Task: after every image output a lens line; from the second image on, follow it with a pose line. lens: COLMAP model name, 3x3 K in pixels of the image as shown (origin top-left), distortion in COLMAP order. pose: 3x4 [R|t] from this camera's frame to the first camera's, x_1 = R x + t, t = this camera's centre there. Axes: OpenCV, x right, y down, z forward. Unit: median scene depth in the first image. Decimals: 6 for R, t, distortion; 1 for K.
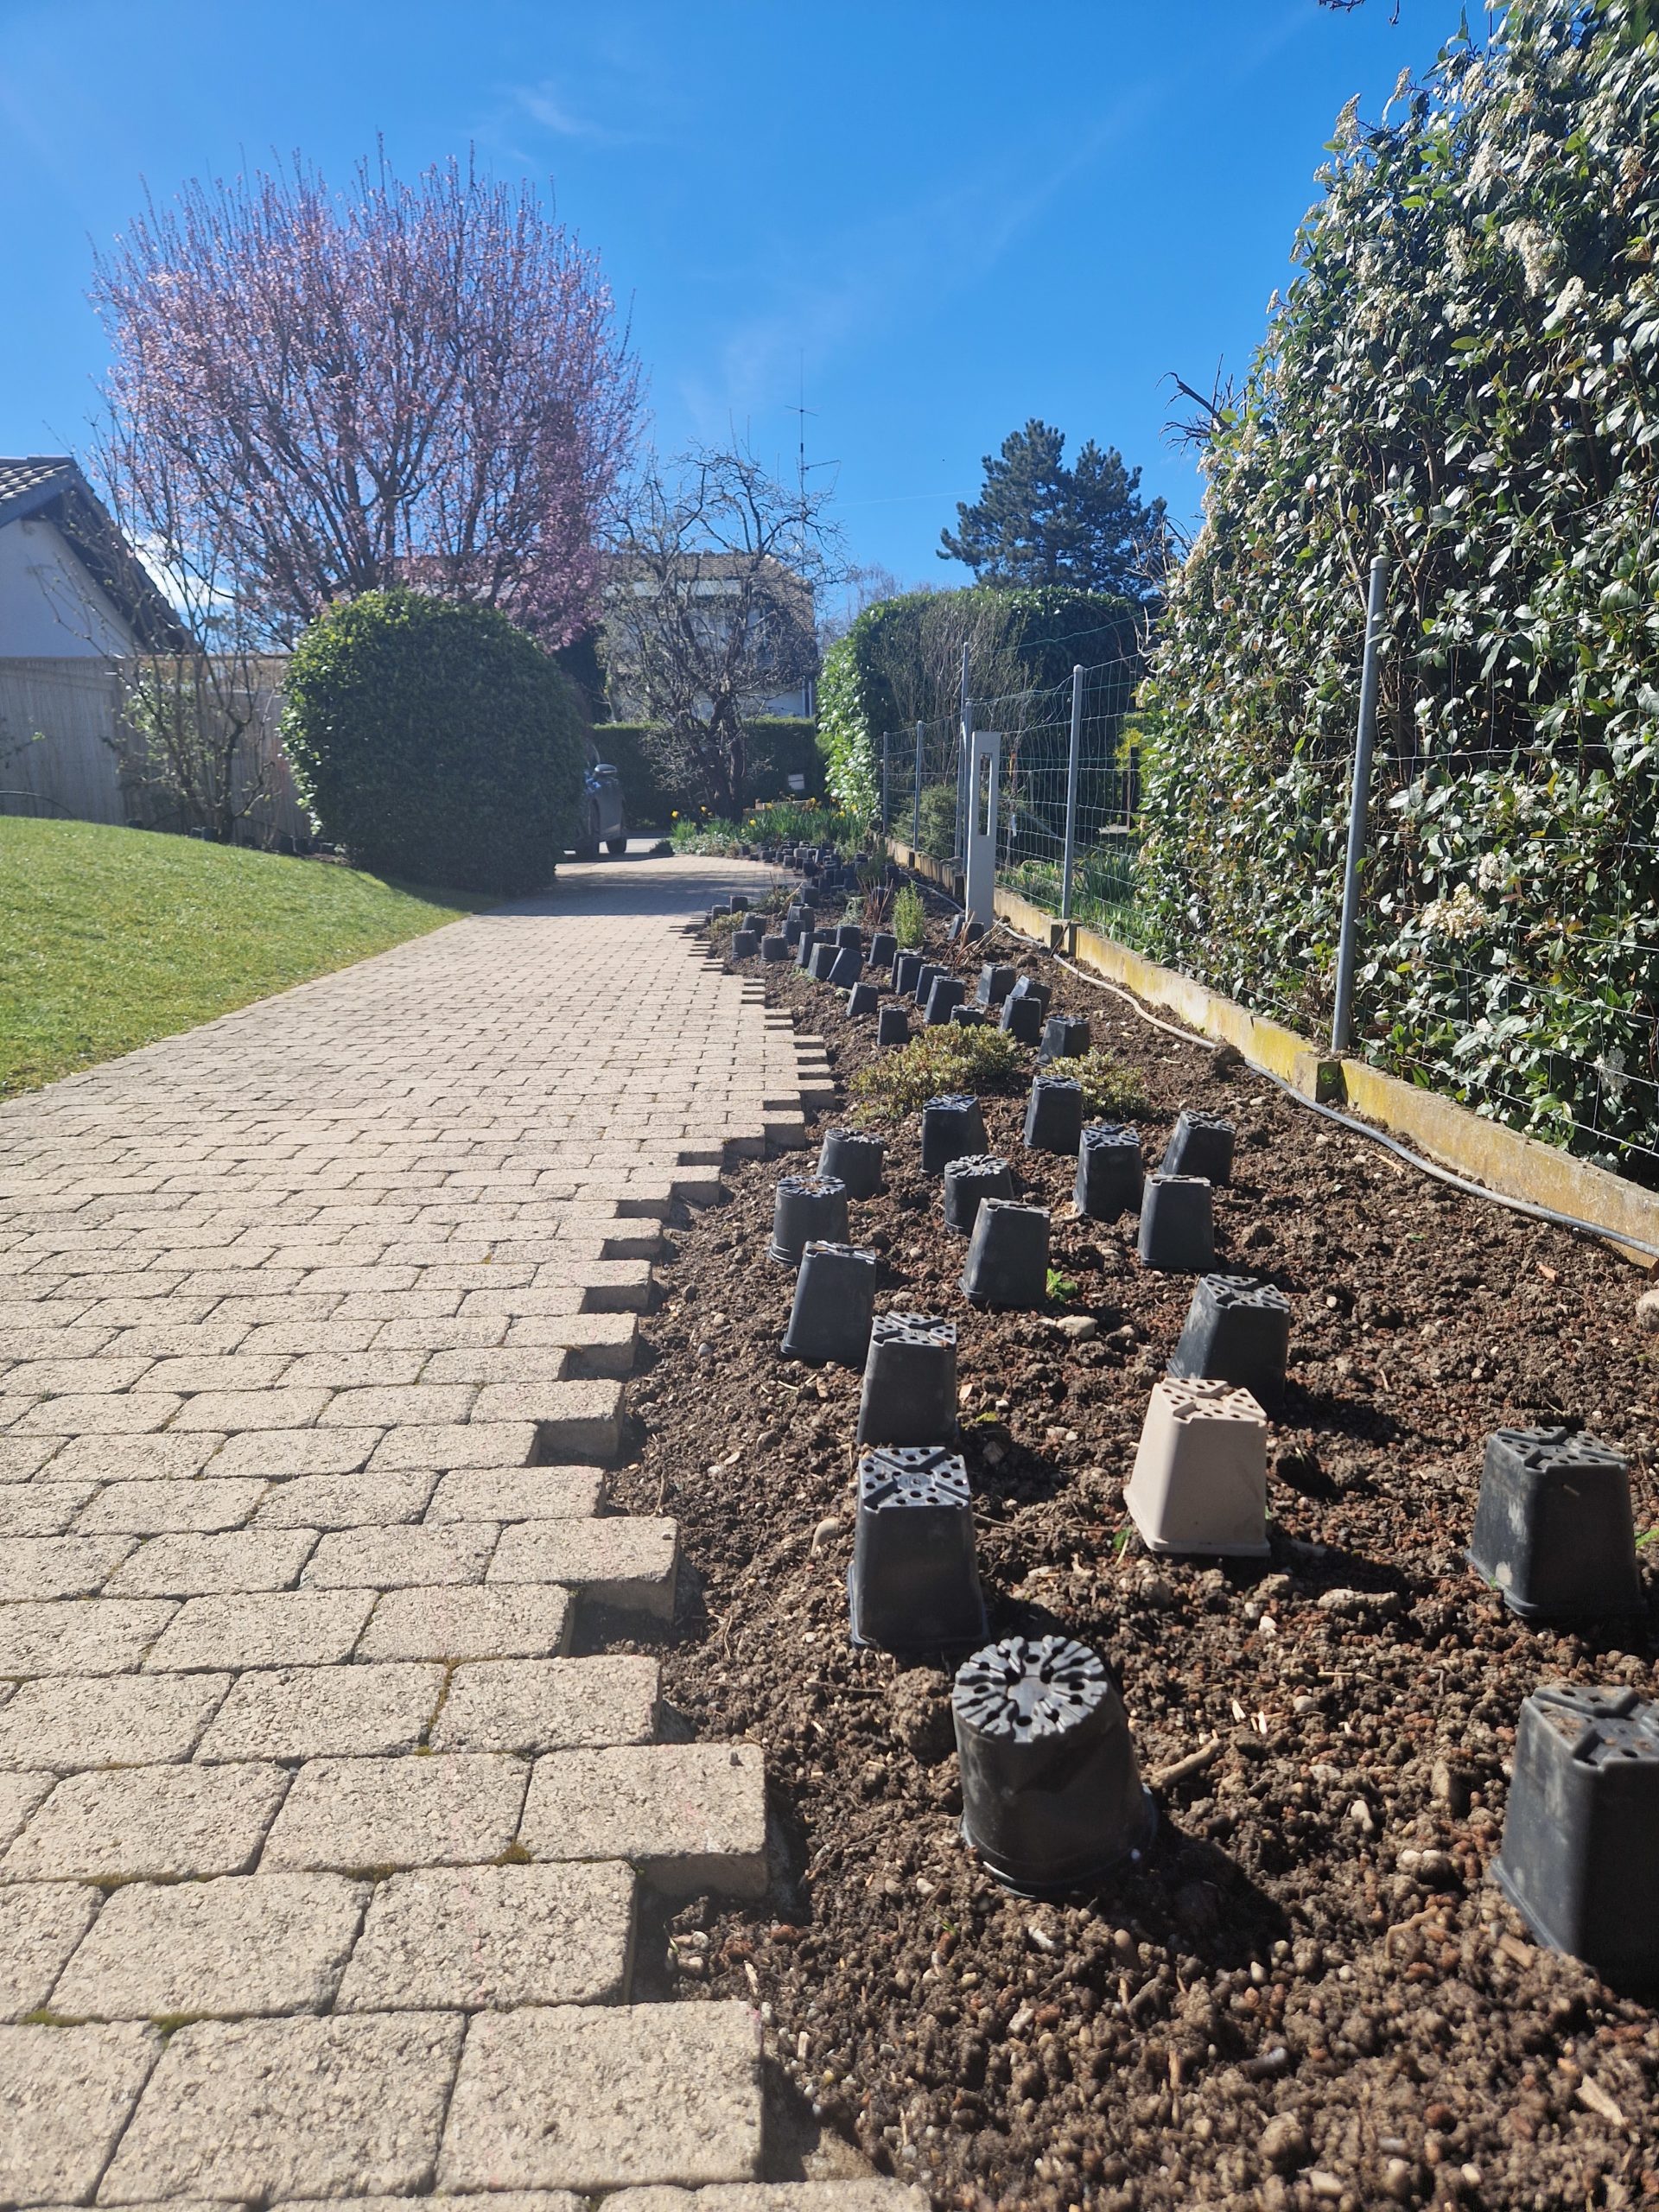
lens RADIAL K [[1460.6, 0, 817.1], [0, 1460.6, 1101.4], [0, 0, 1]] dist [0.065037, -0.049286]
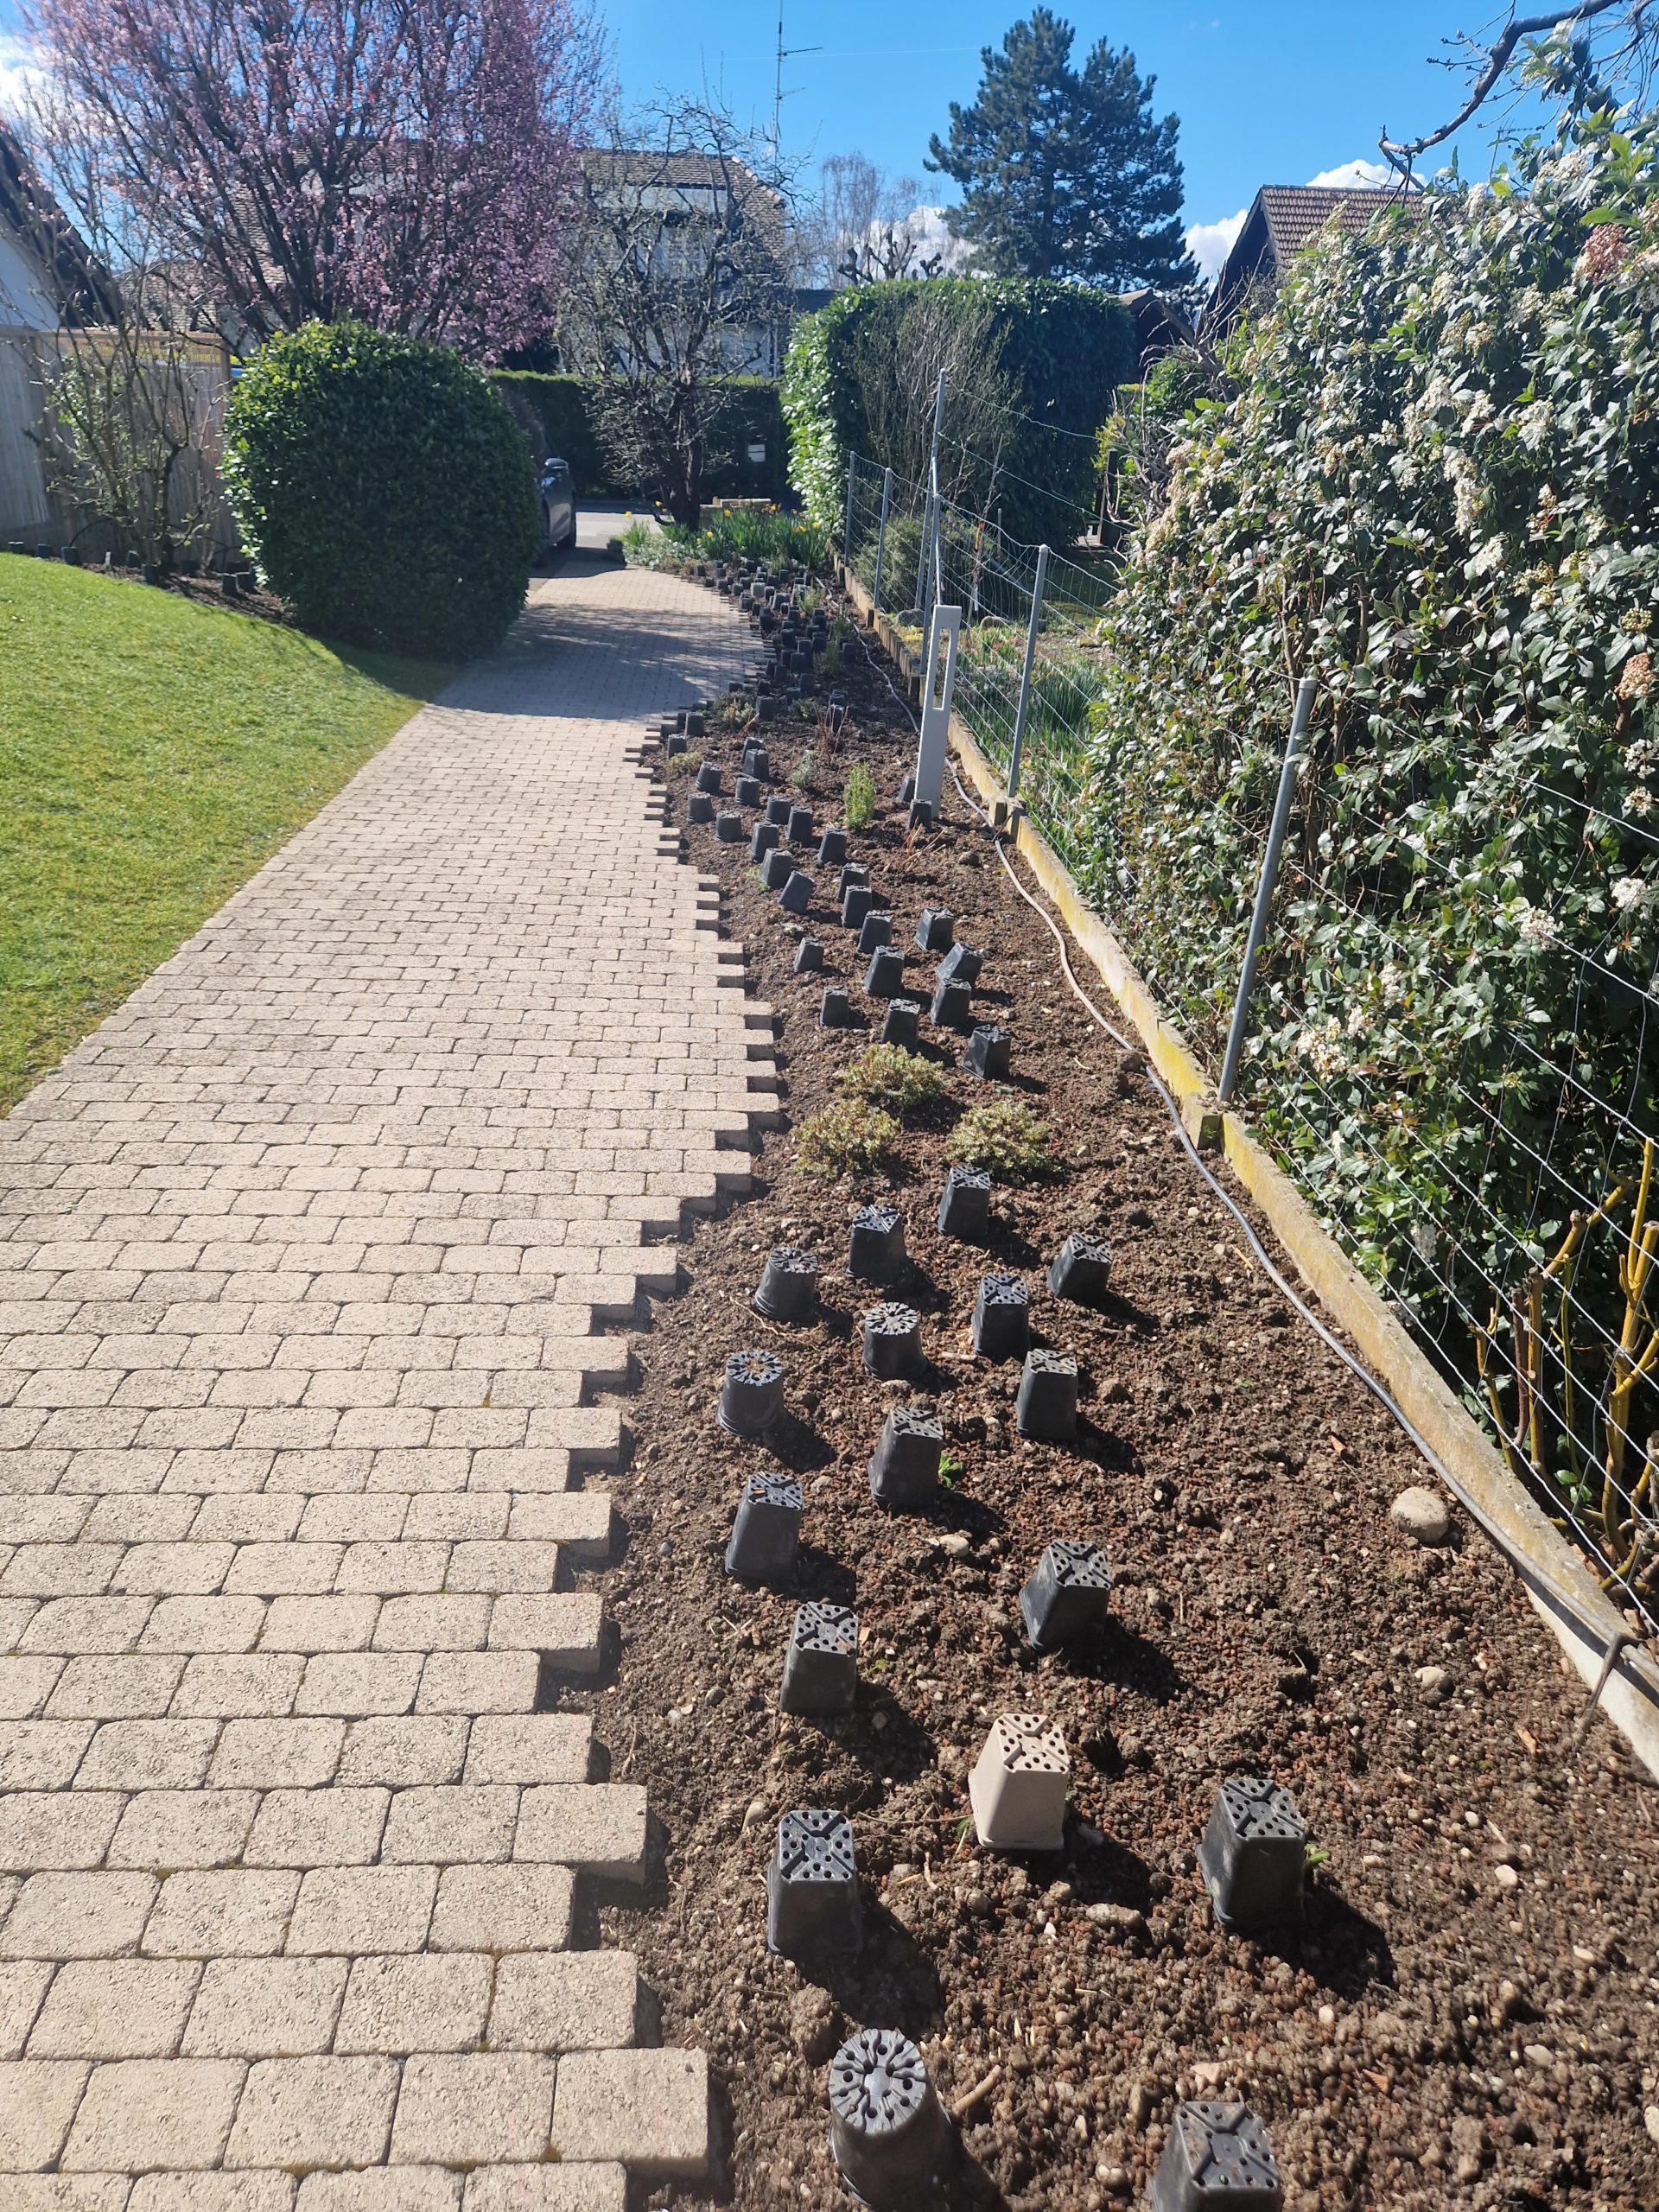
lens RADIAL K [[1460.6, 0, 799.4], [0, 1460.6, 1062.9], [0, 0, 1]] dist [0.065037, -0.049286]
pose [[0.998226, 0.047781, 0.035528, -0.022498], [-0.054136, 0.976748, 0.207445, -0.449953], [-0.024790, -0.209001, 0.977601, -0.150685]]
